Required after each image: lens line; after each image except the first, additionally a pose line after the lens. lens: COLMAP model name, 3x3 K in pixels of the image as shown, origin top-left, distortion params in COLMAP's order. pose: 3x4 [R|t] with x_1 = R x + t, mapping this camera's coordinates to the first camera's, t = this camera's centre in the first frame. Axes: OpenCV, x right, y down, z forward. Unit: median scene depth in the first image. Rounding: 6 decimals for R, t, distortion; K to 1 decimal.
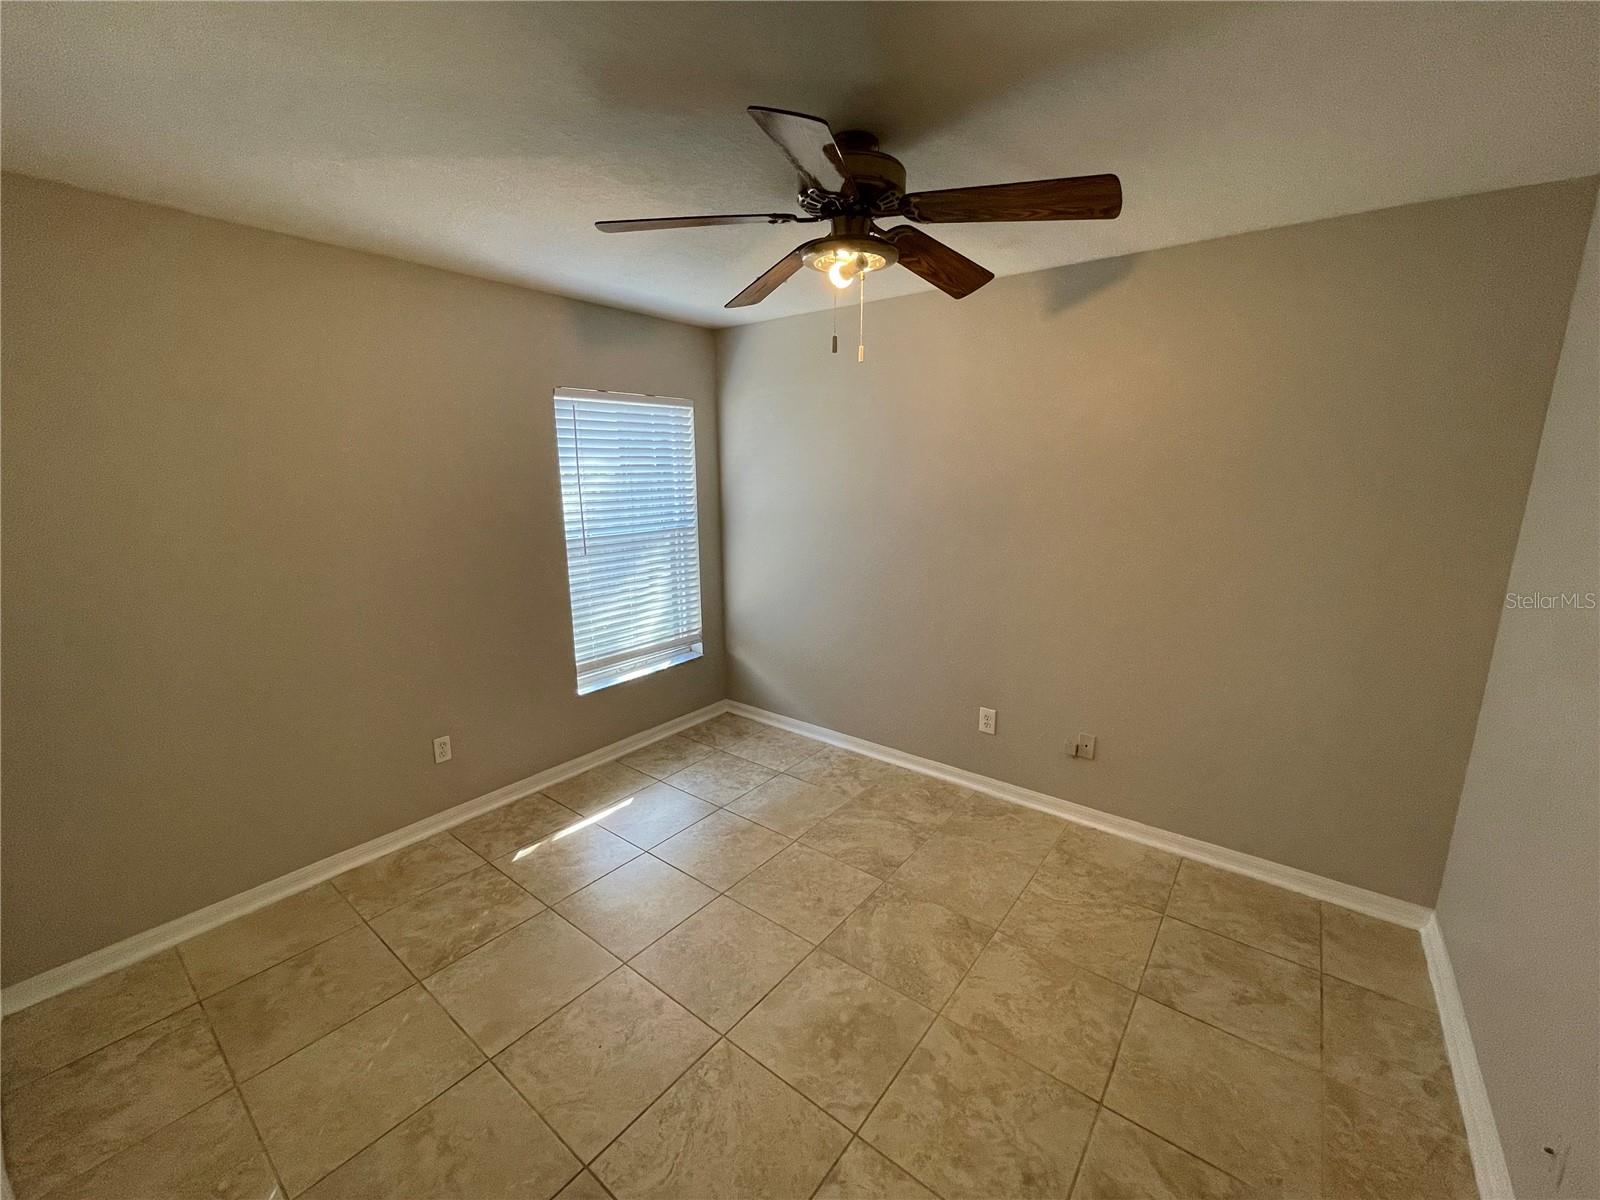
lens RADIAL K [[647.5, 0, 797.3], [0, 647.5, 603.4], [0, 0, 1]] dist [-0.001372, -0.000535]
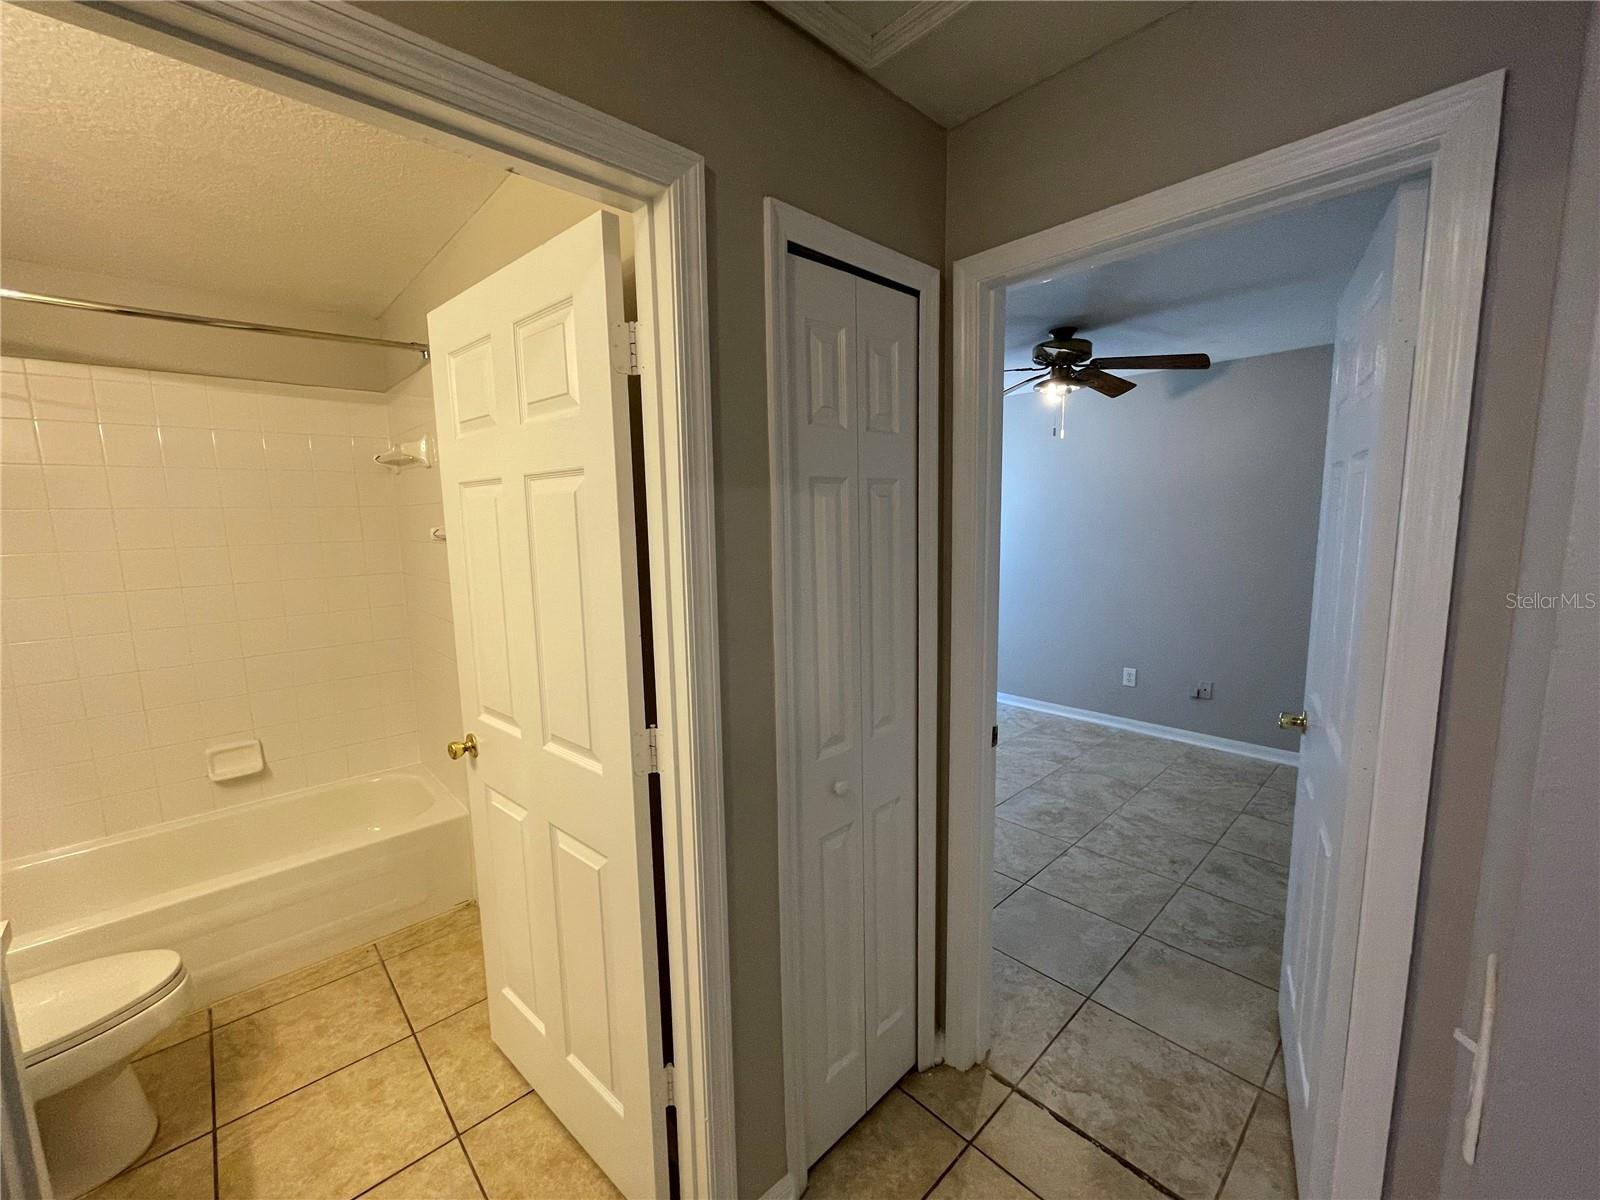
lens RADIAL K [[647.5, 0, 800.2], [0, 647.5, 599.0], [0, 0, 1]] dist [-0.001372, -0.000535]
pose [[0.989206, 0.007499, -0.146336, -0.327742], [-0.019403, 0.996599, -0.080090, 0.216677], [0.145238, 0.082065, 0.985987, -0.789177]]
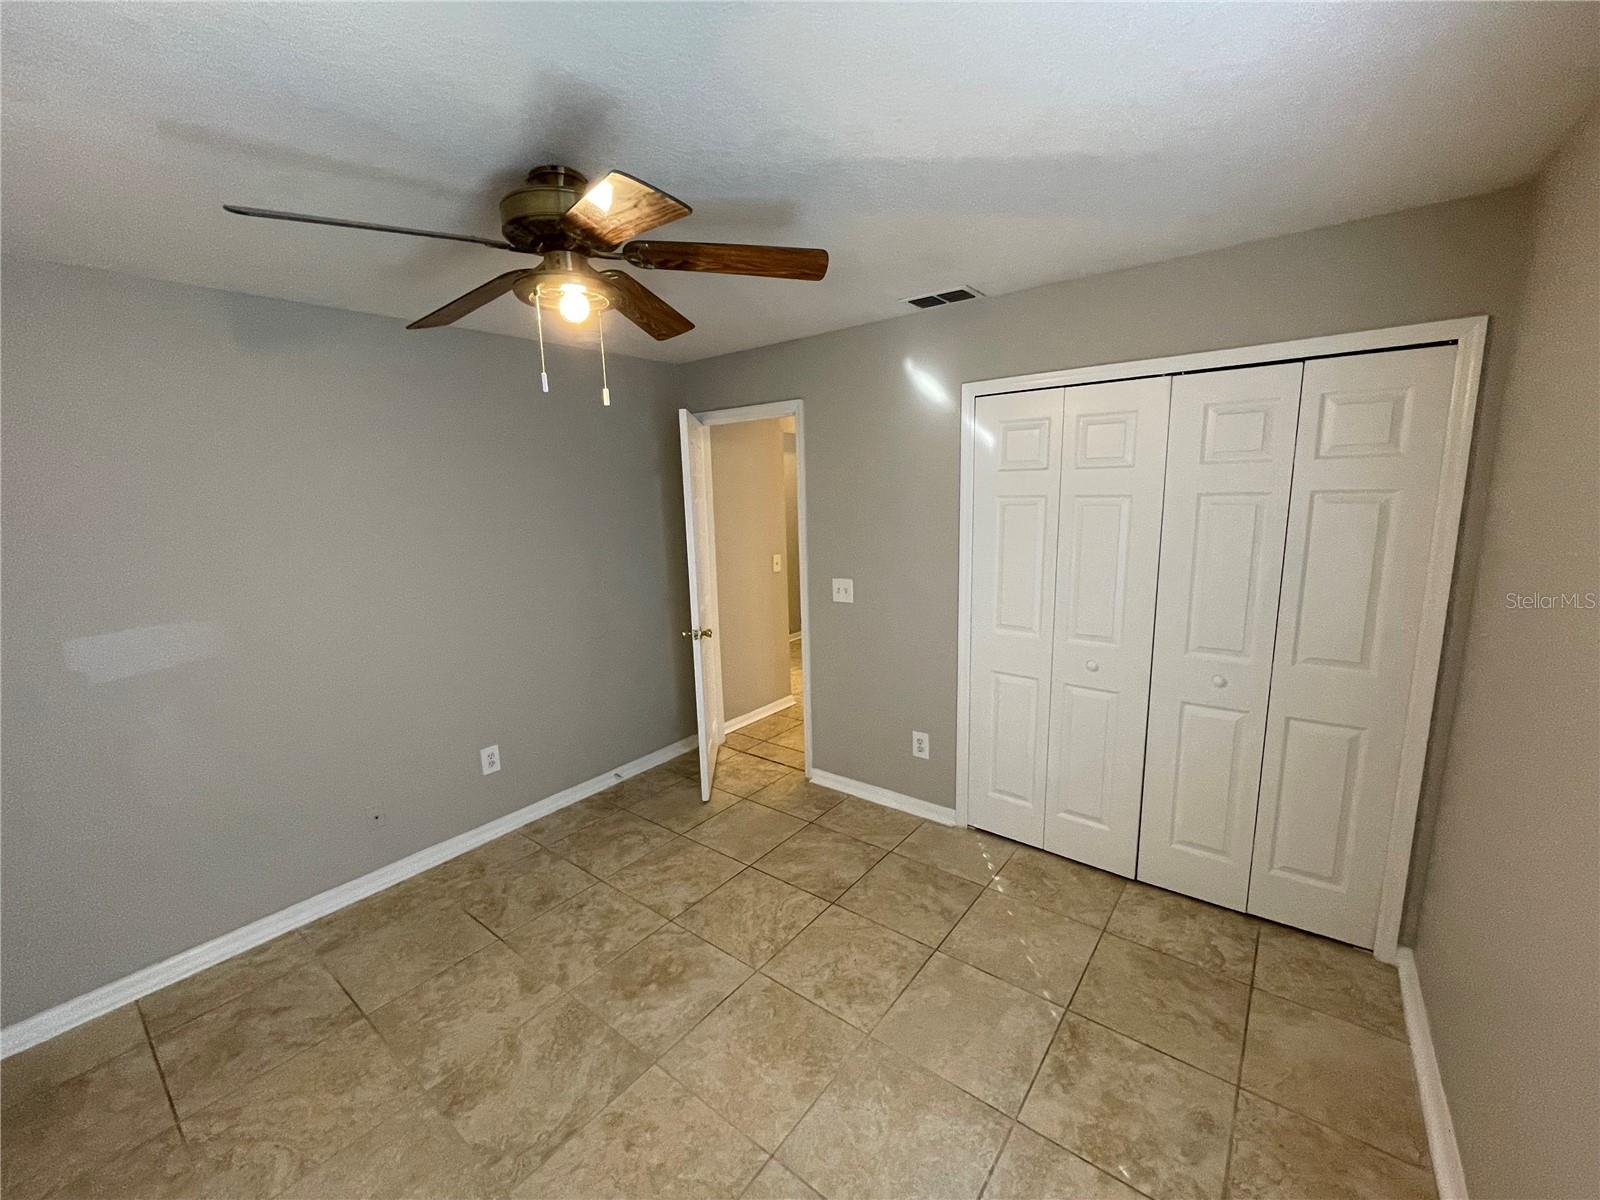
lens RADIAL K [[647.5, 0, 805.0], [0, 647.5, 590.6], [0, 0, 1]] dist [-0.001372, -0.000535]
pose [[-0.999372, 0.034931, -0.005882, -0.201482], [0.030529, 0.933561, 0.357117, -0.388211], [0.017966, 0.356713, -0.934041, 1.715621]]
